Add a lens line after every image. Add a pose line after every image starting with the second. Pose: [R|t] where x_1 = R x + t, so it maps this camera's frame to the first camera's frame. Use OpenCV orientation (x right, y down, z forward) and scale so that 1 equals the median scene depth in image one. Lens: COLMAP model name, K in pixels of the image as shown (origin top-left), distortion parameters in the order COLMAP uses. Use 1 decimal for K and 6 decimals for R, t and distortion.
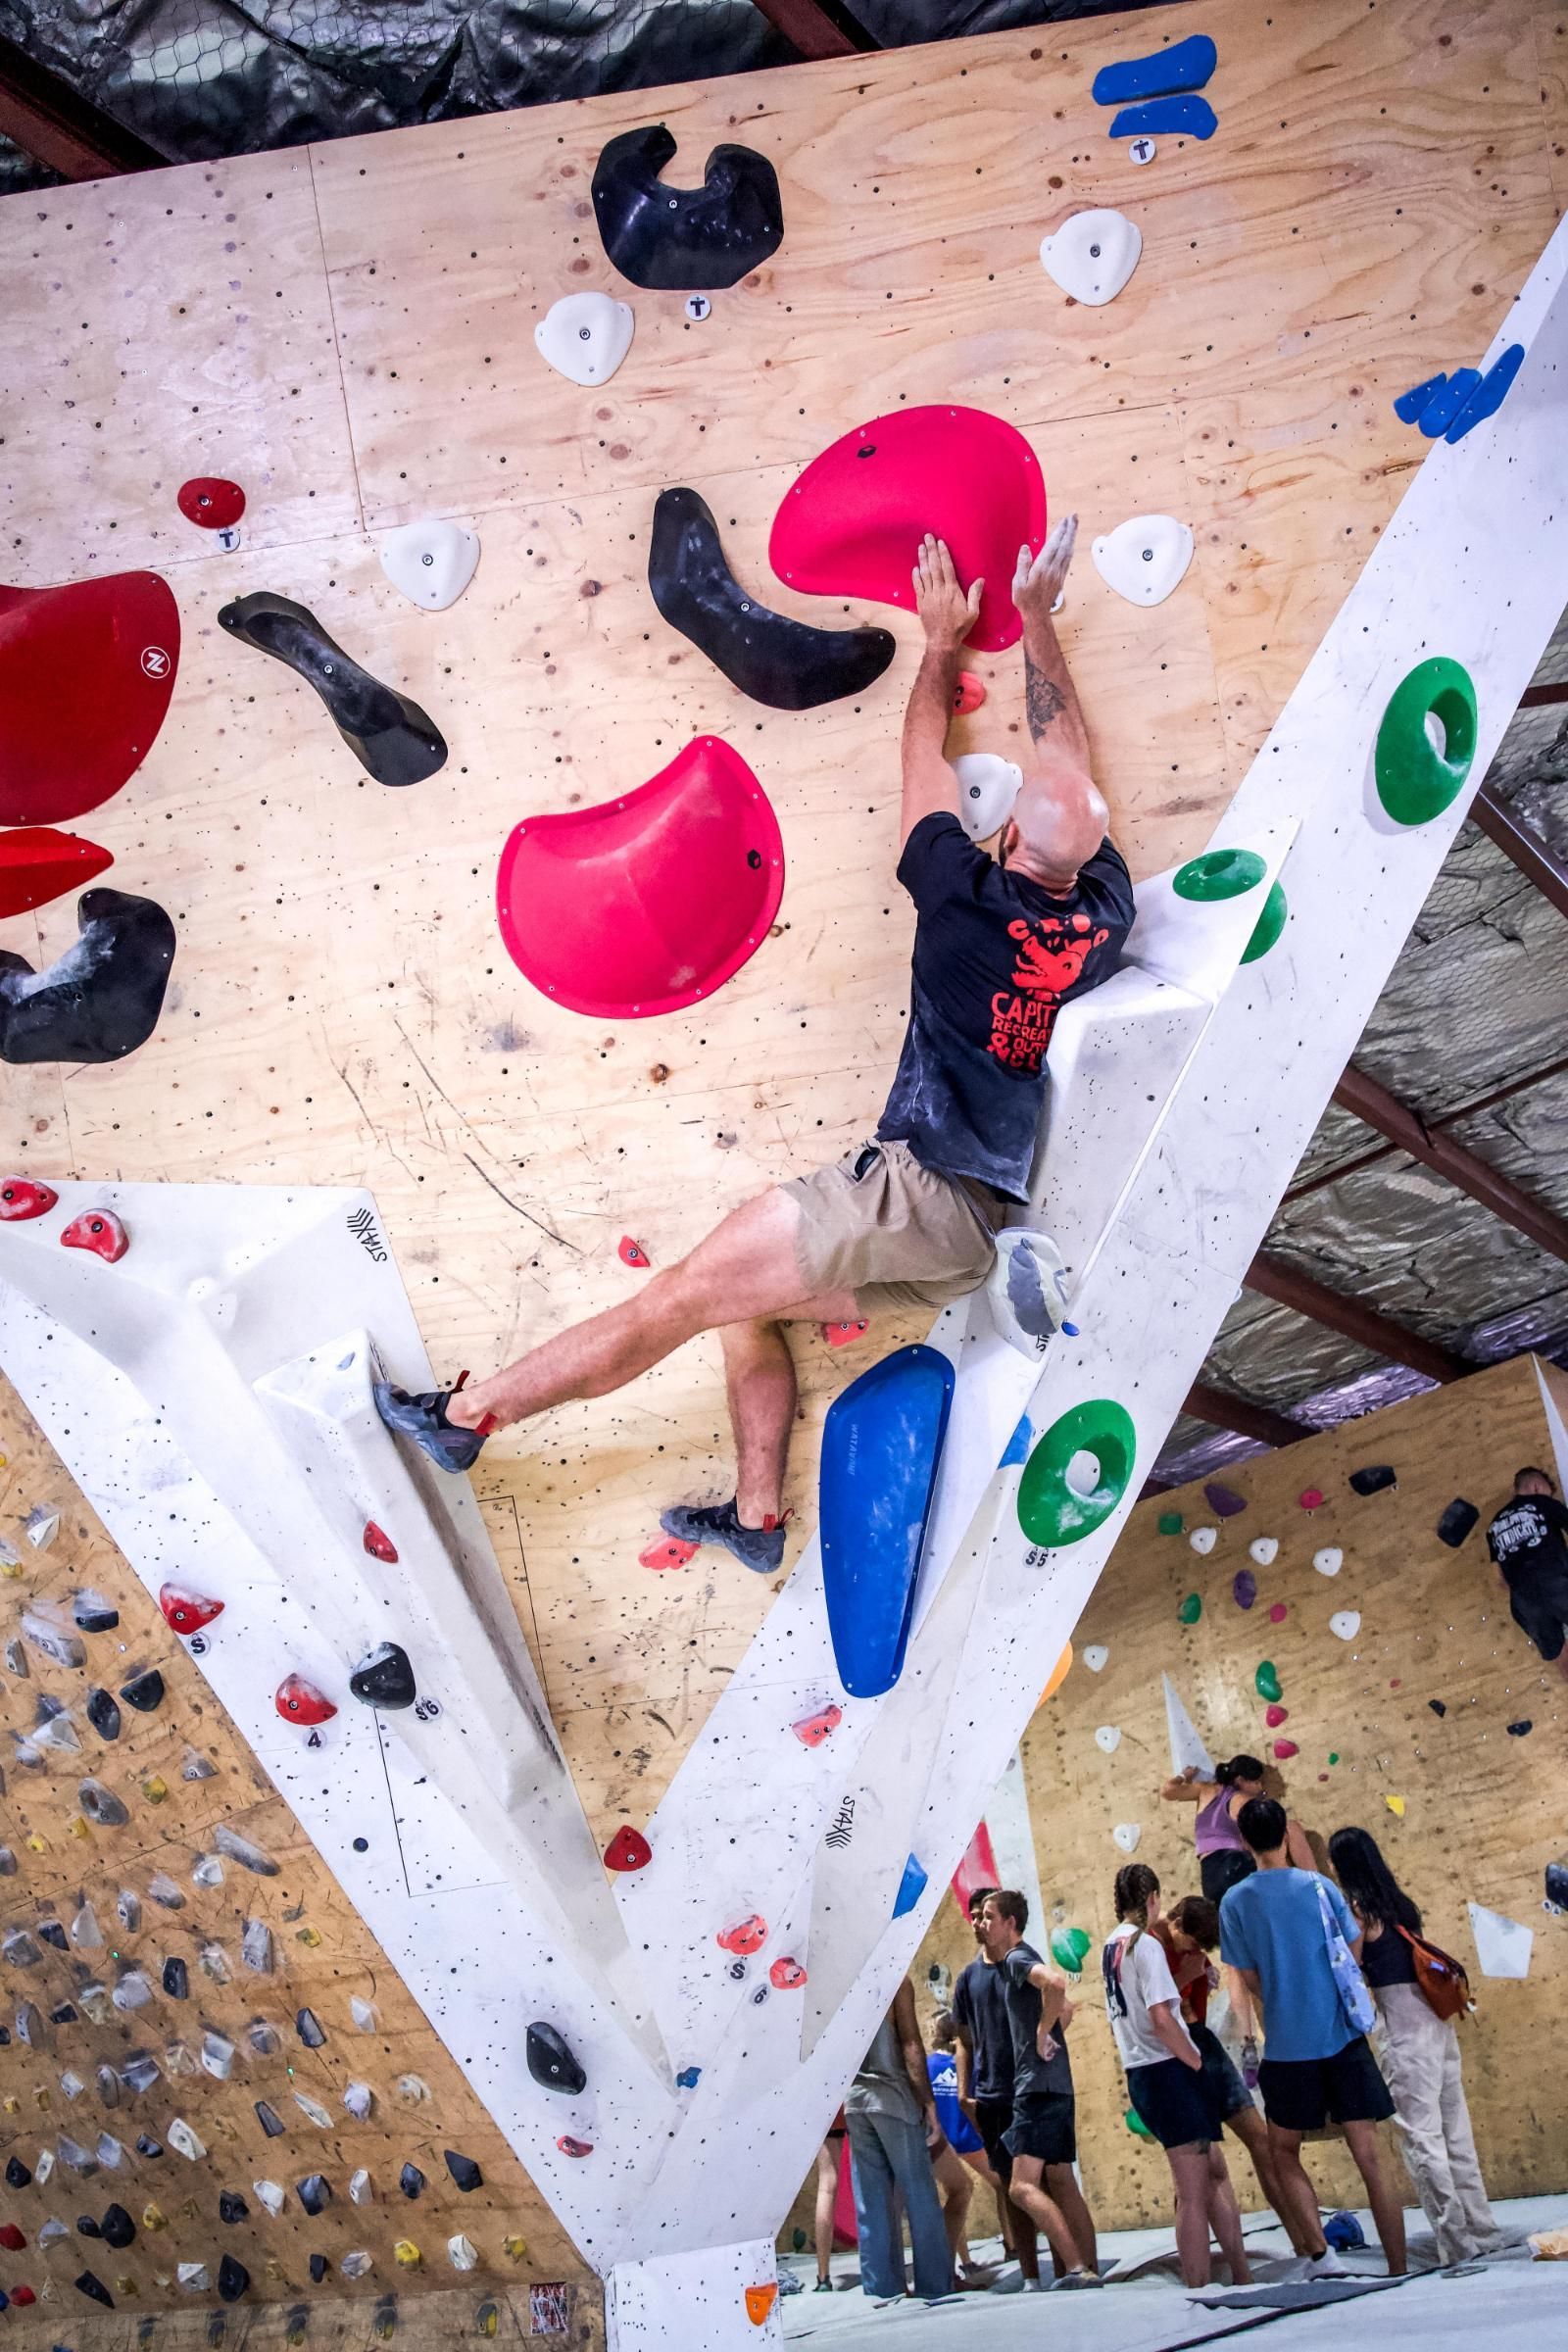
lens RADIAL K [[1605.7, 0, 781.0], [0, 1605.7, 1169.8], [0, 0, 1]] dist [-0.013079, 0.004855]
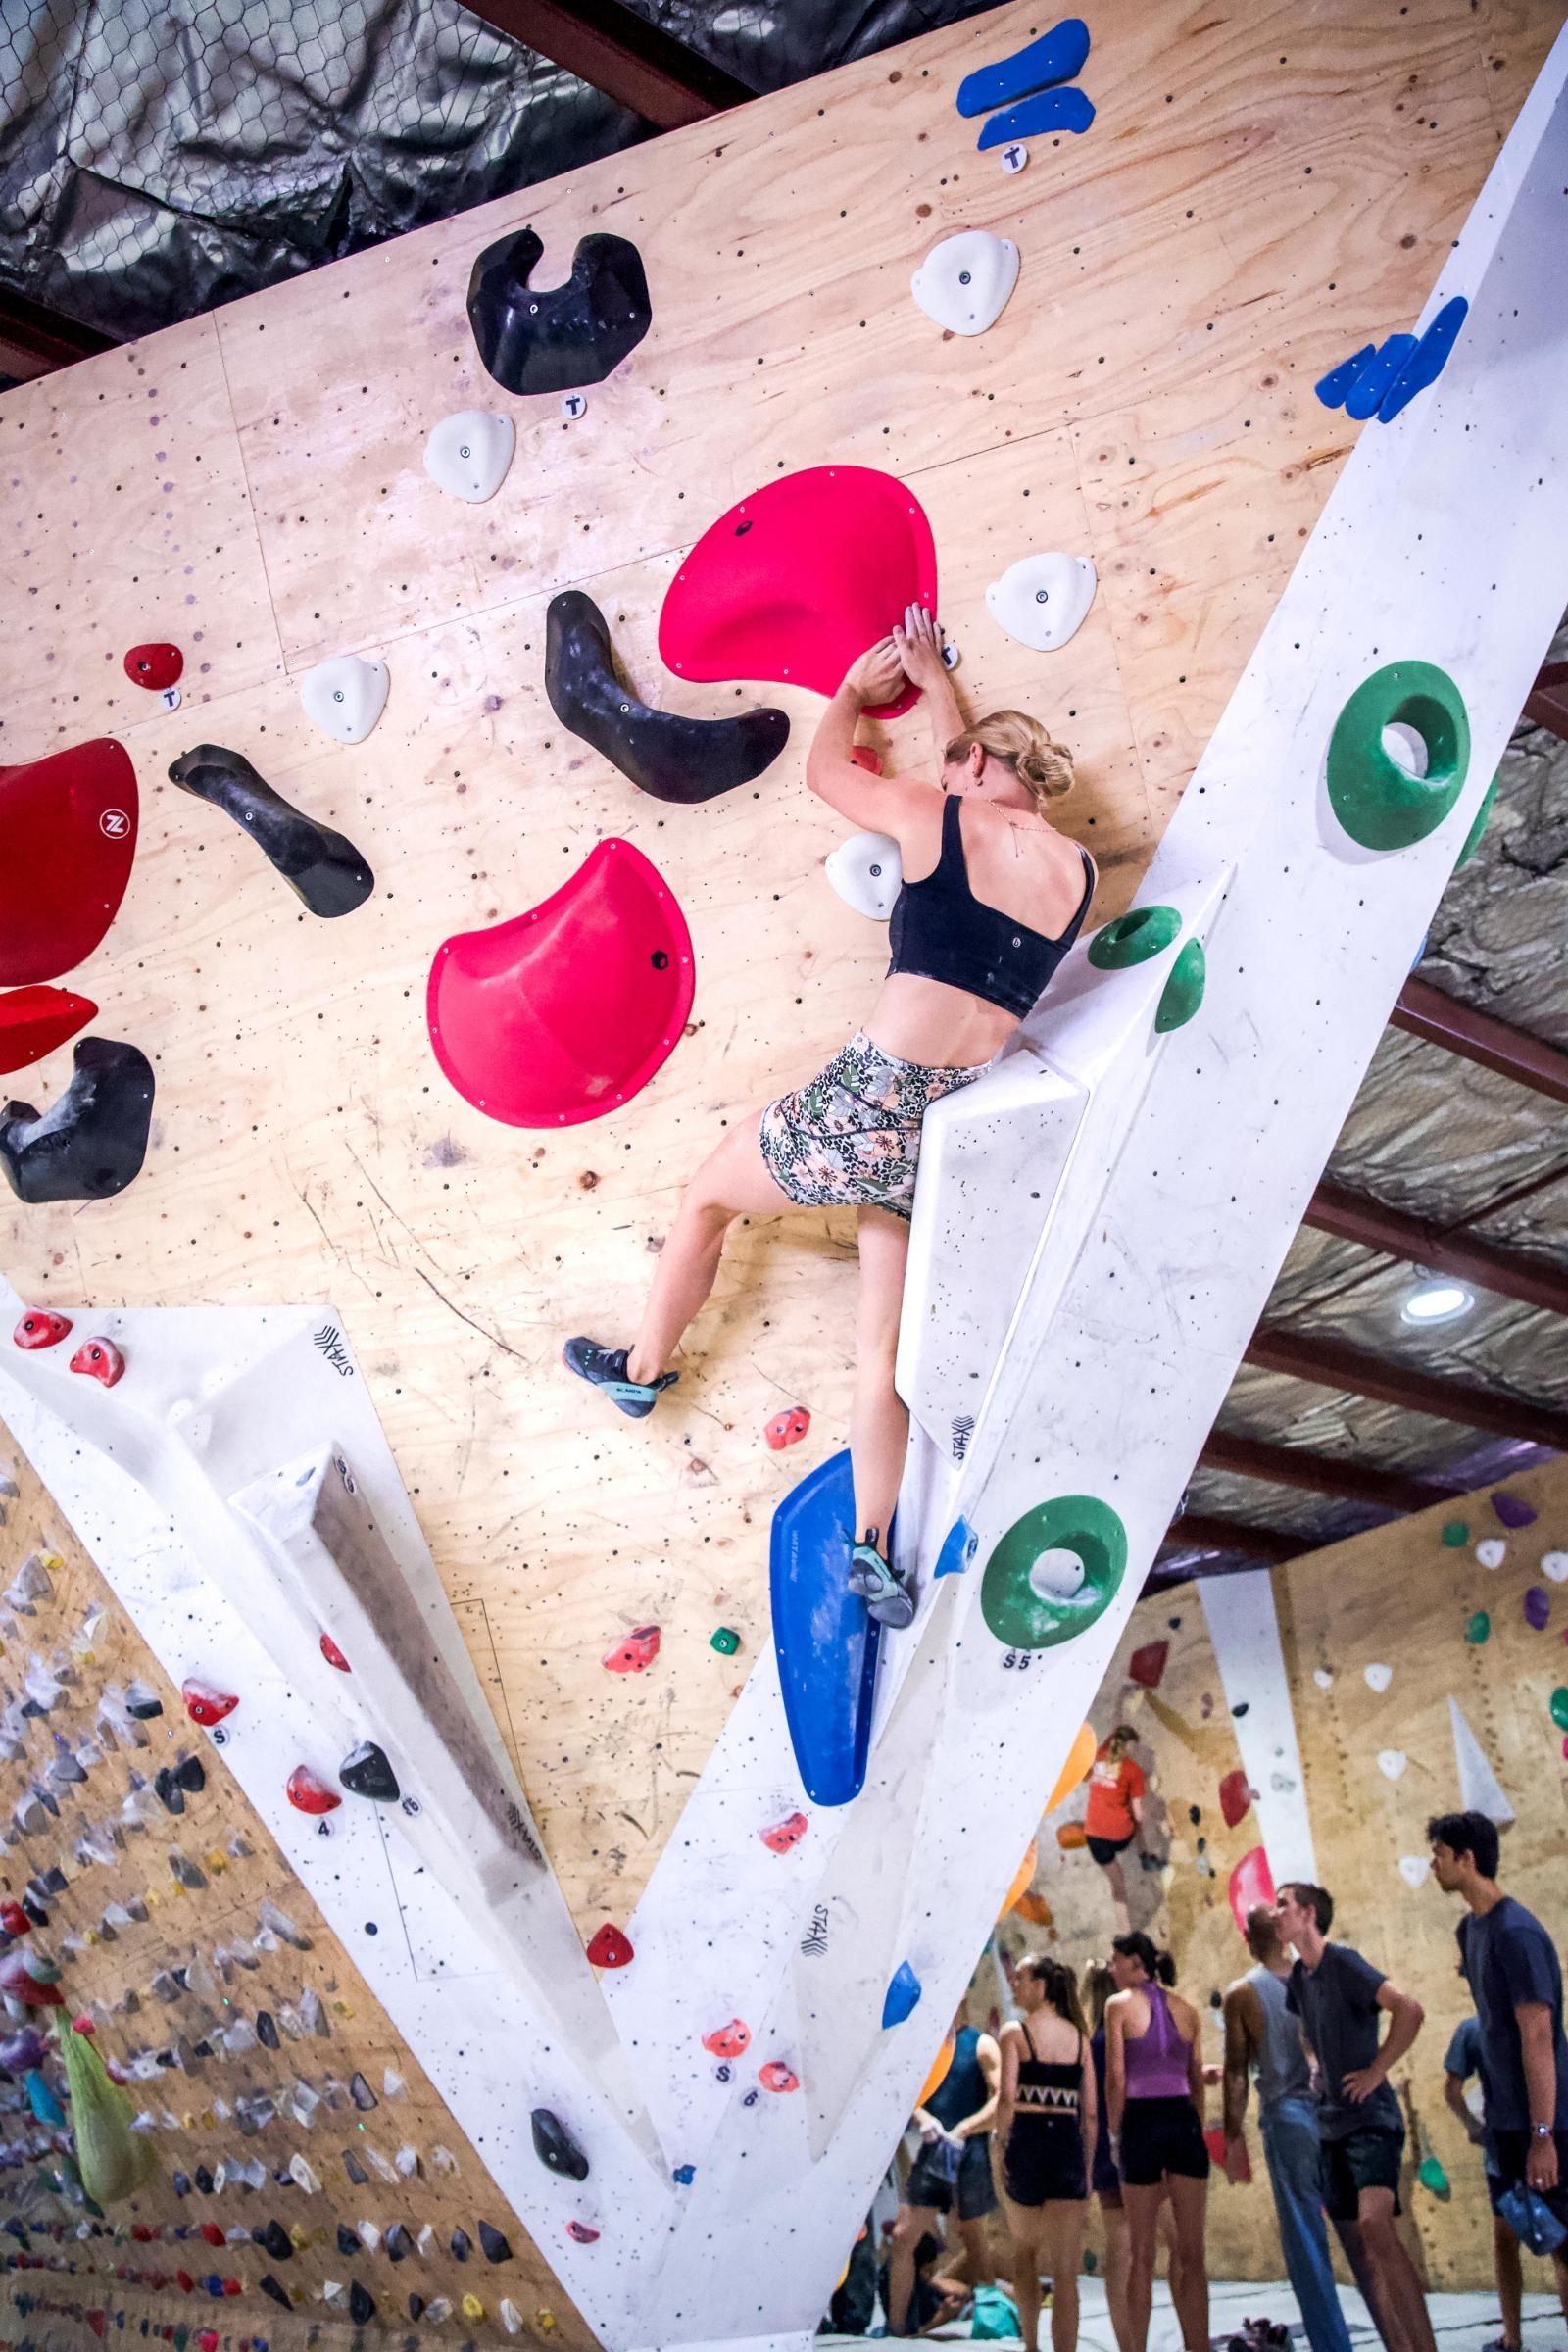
lens RADIAL K [[1603.1, 0, 784.0], [0, 1603.1, 1176.0], [0, 0, 1]] dist [-0.016035, 0.007767]
pose [[0.973134, -0.056025, -0.223318, 0.264598], [0.060229, 0.998112, 0.012054, -0.067385], [0.222221, -0.025180, 0.974671, 0.054205]]
